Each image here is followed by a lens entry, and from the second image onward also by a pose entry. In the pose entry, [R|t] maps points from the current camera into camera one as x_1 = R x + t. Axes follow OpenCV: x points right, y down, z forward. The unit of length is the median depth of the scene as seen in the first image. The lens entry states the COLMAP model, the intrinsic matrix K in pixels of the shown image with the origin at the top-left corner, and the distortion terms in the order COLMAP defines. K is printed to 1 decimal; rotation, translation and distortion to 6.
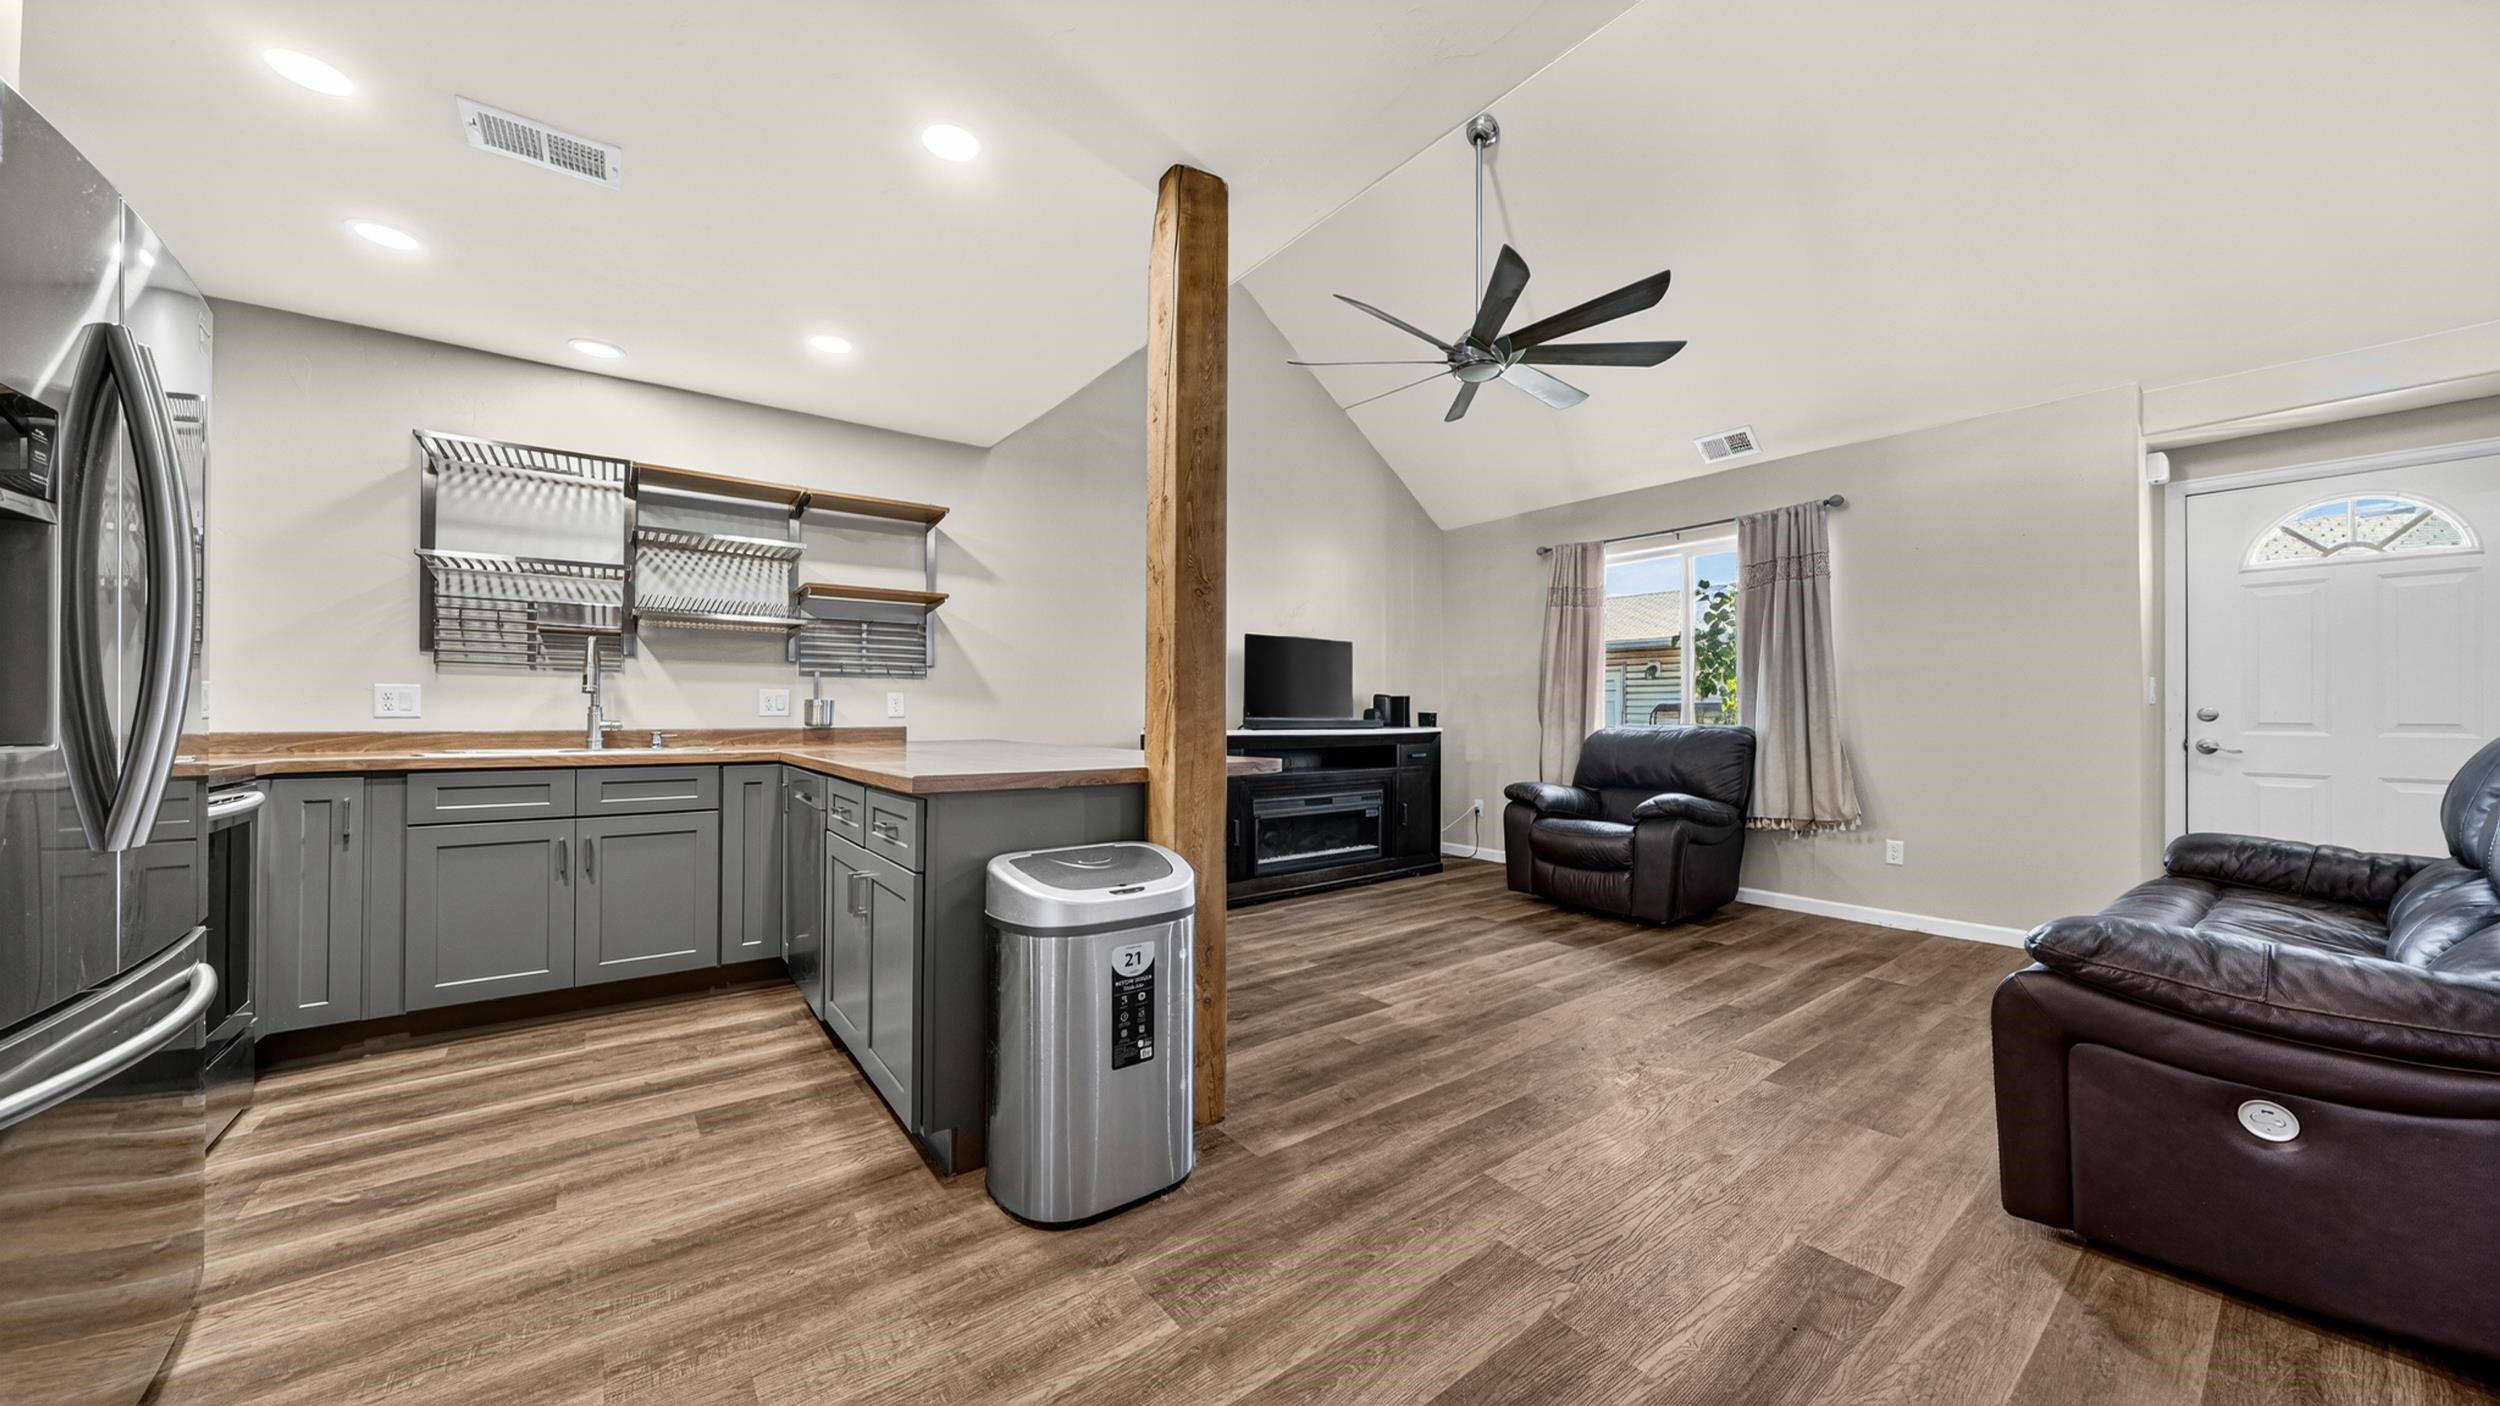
lens RADIAL K [[844.0, 0, 1248.6], [0, 844.0, 709.4], [0, 0, 1]] dist [-0.005845, 0.000209]
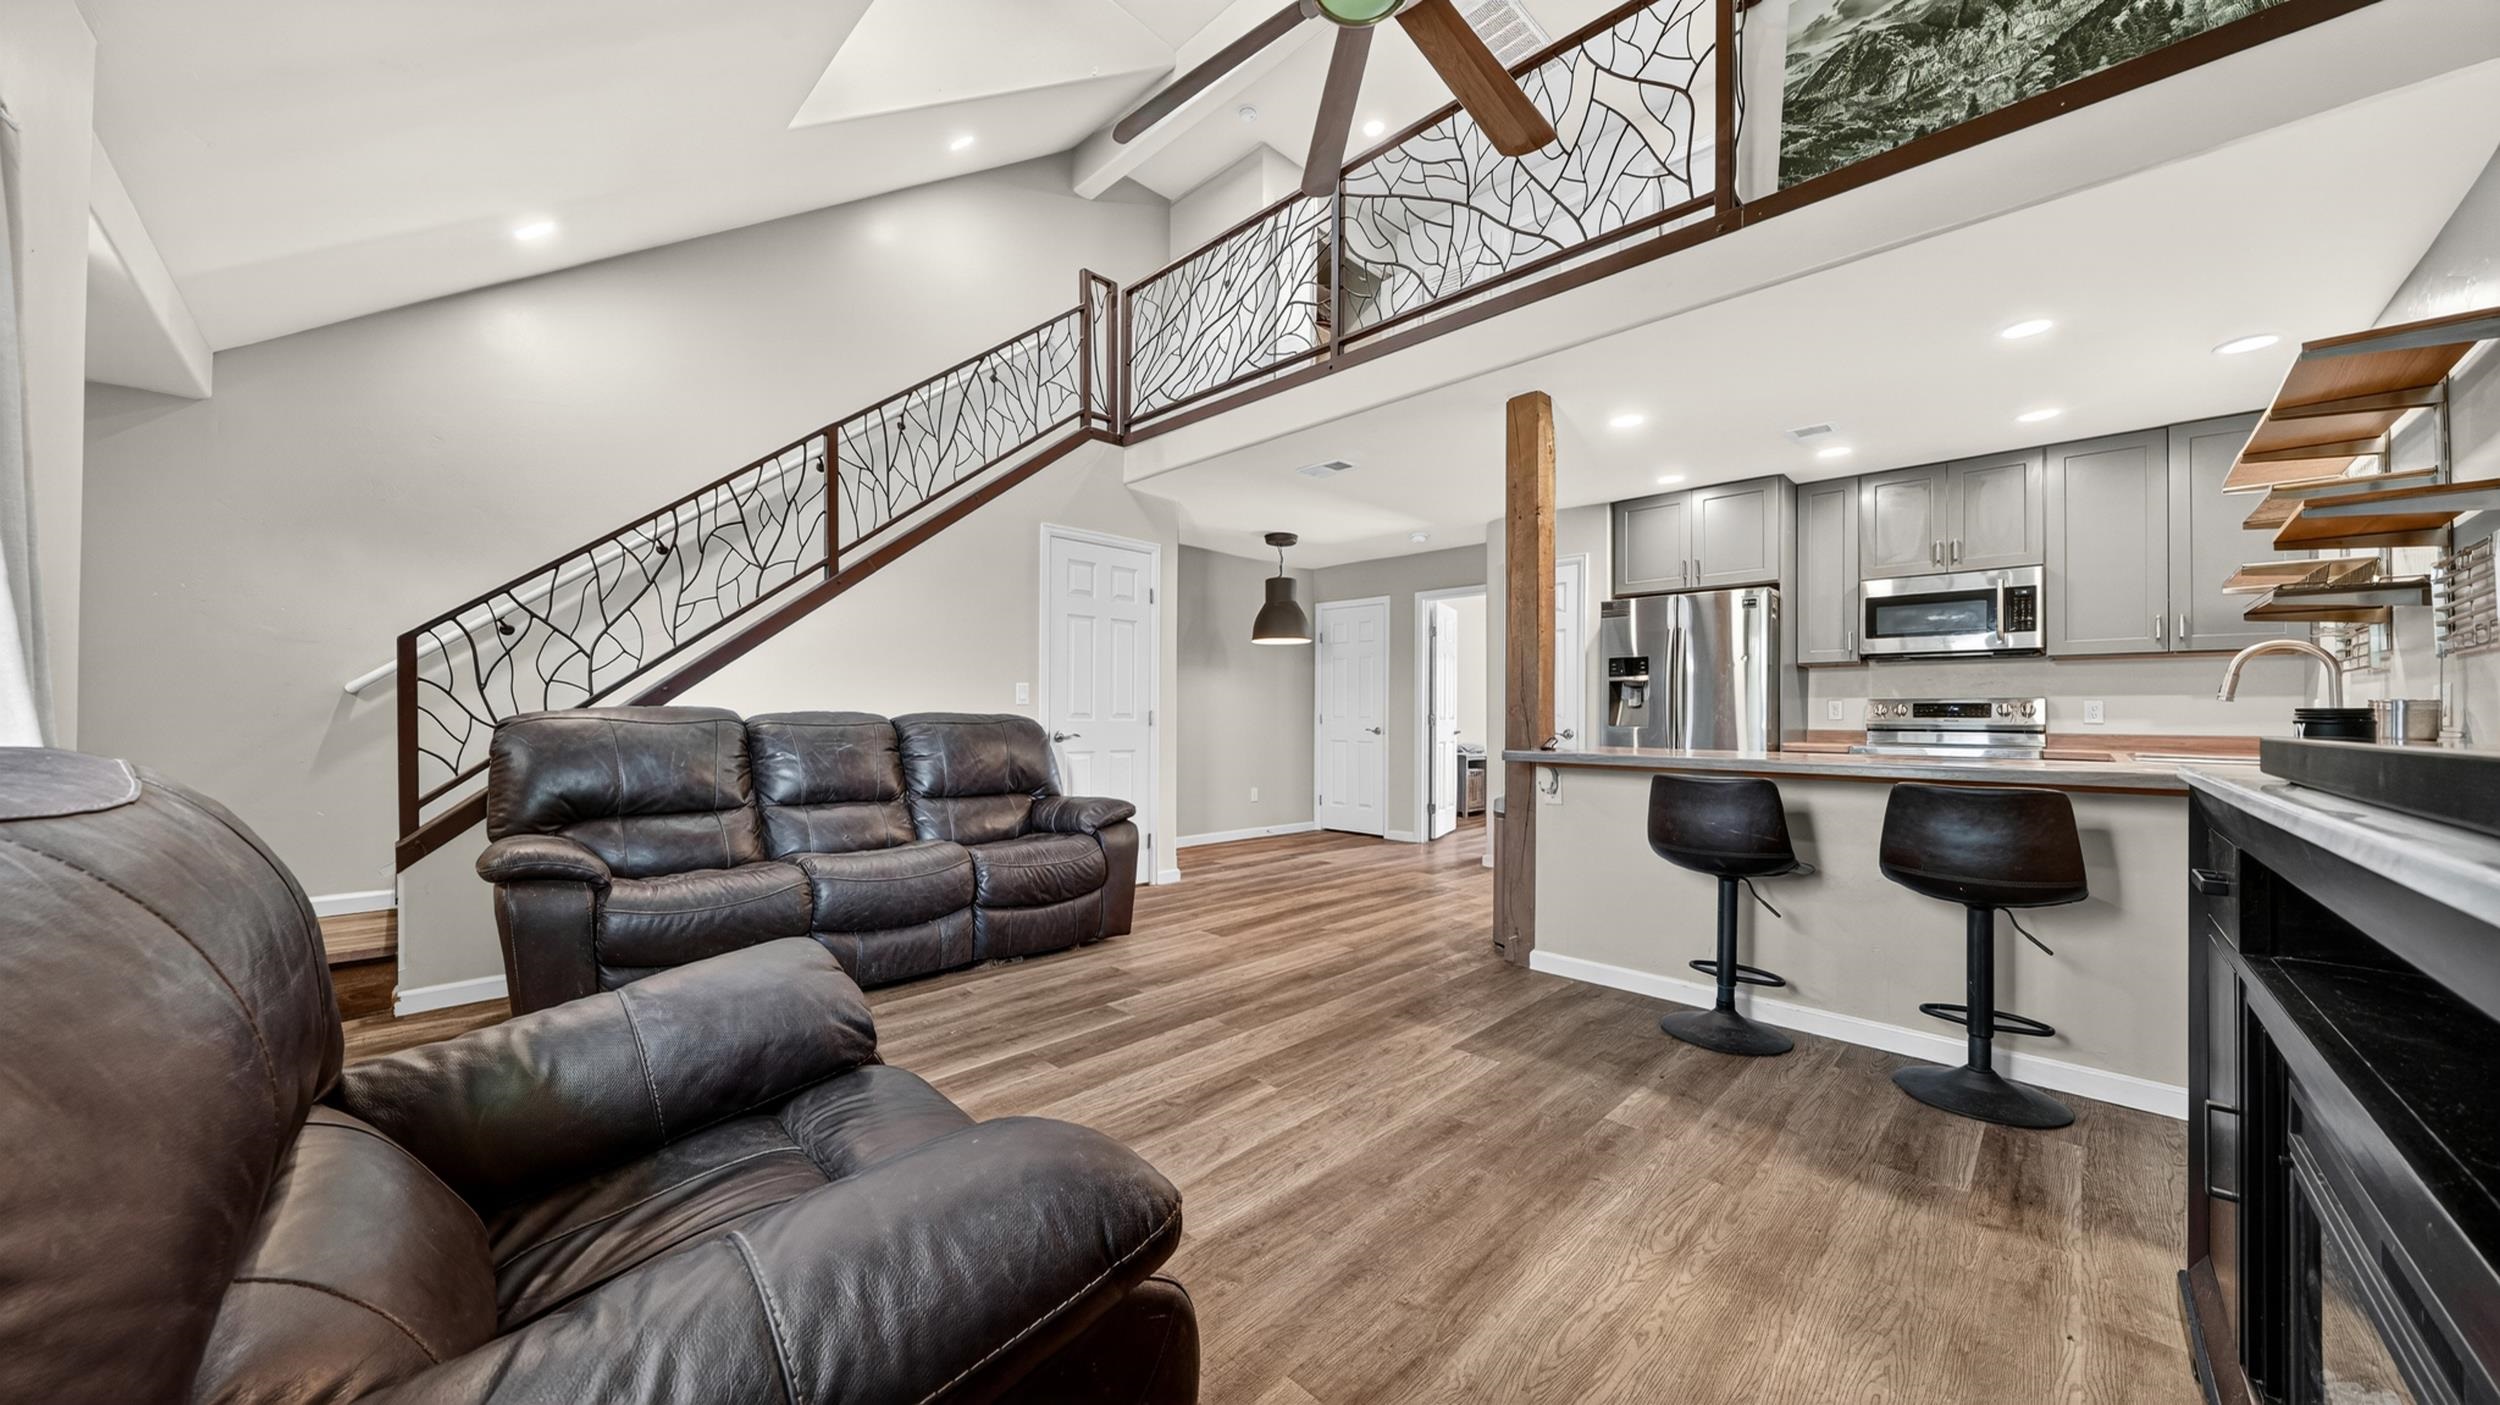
lens RADIAL K [[844.0, 0, 1248.6], [0, 844.0, 708.9], [0, 0, 1]] dist [-0.005845, 0.000209]
pose [[-0.990747, -0.010349, -0.135325, 0.476295], [-0.008060, 0.999815, -0.017455, 0.016182], [0.135481, -0.016203, -0.990647, 1.751023]]
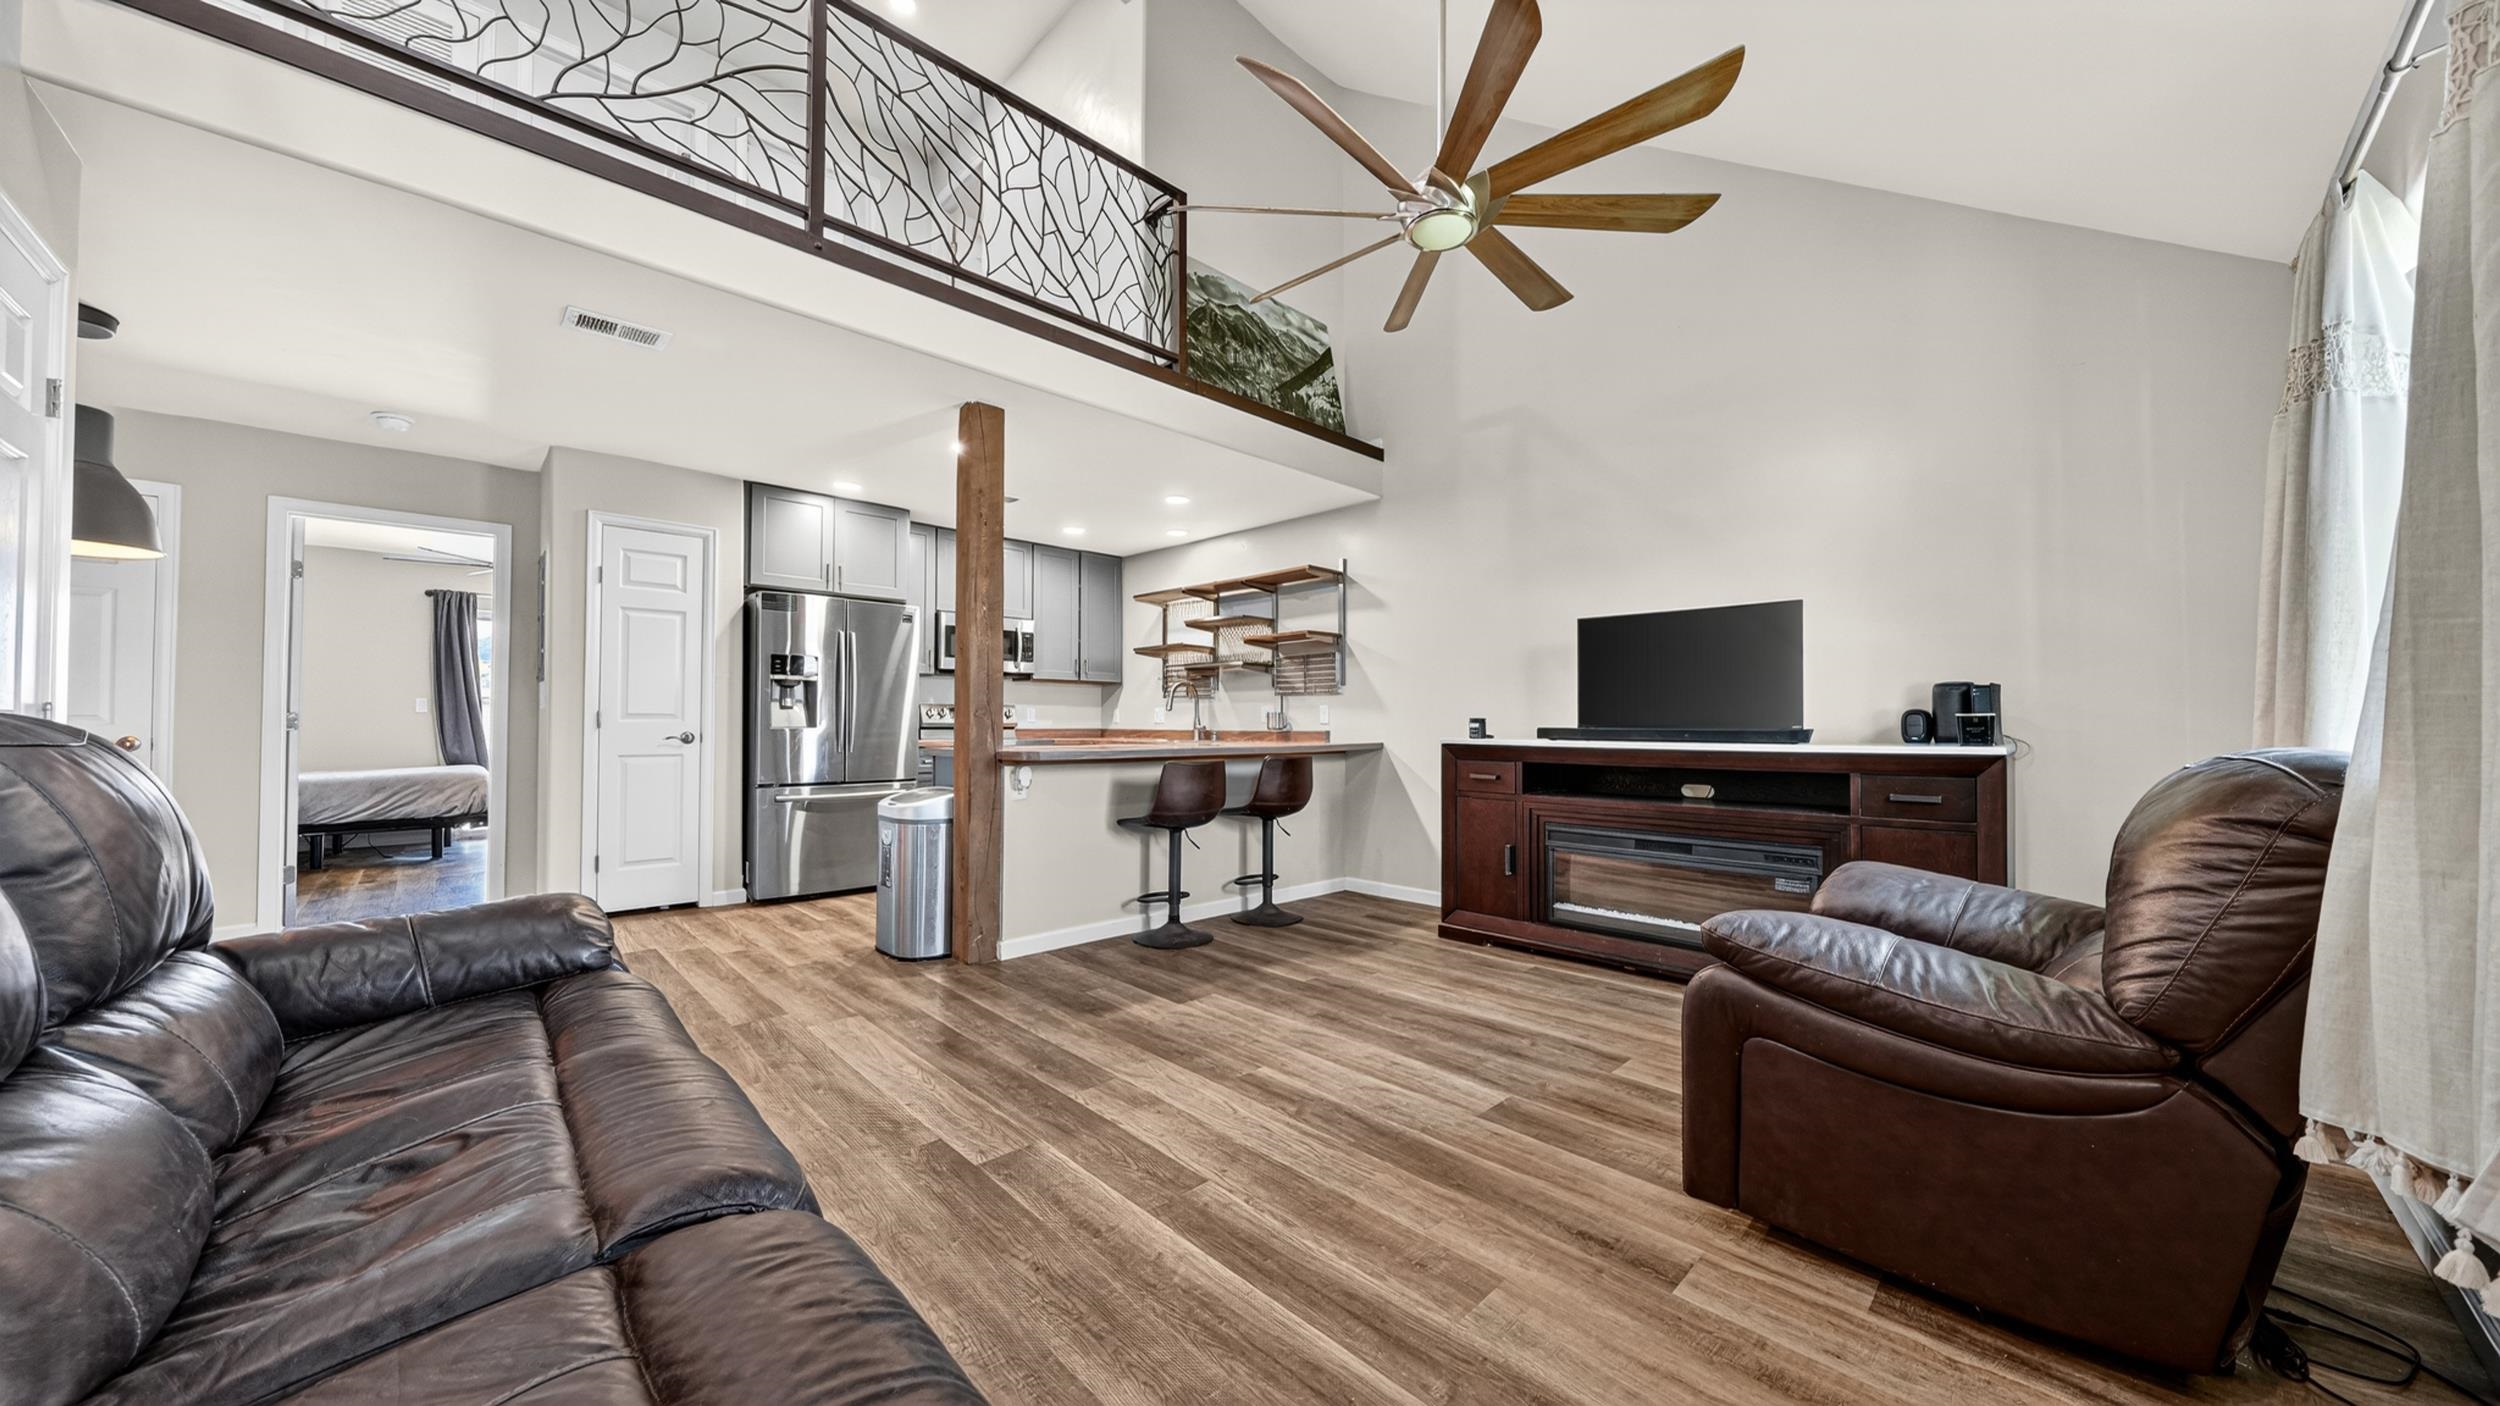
lens RADIAL K [[844.0, 0, 1248.6], [0, 844.0, 709.4], [0, 0, 1]] dist [-0.005845, 0.000209]
pose [[0.118636, -0.018810, -0.992760, 1.139777], [0.004393, 0.999821, -0.018419, 0.013209], [0.992928, -0.002176, 0.118697, 0.913128]]
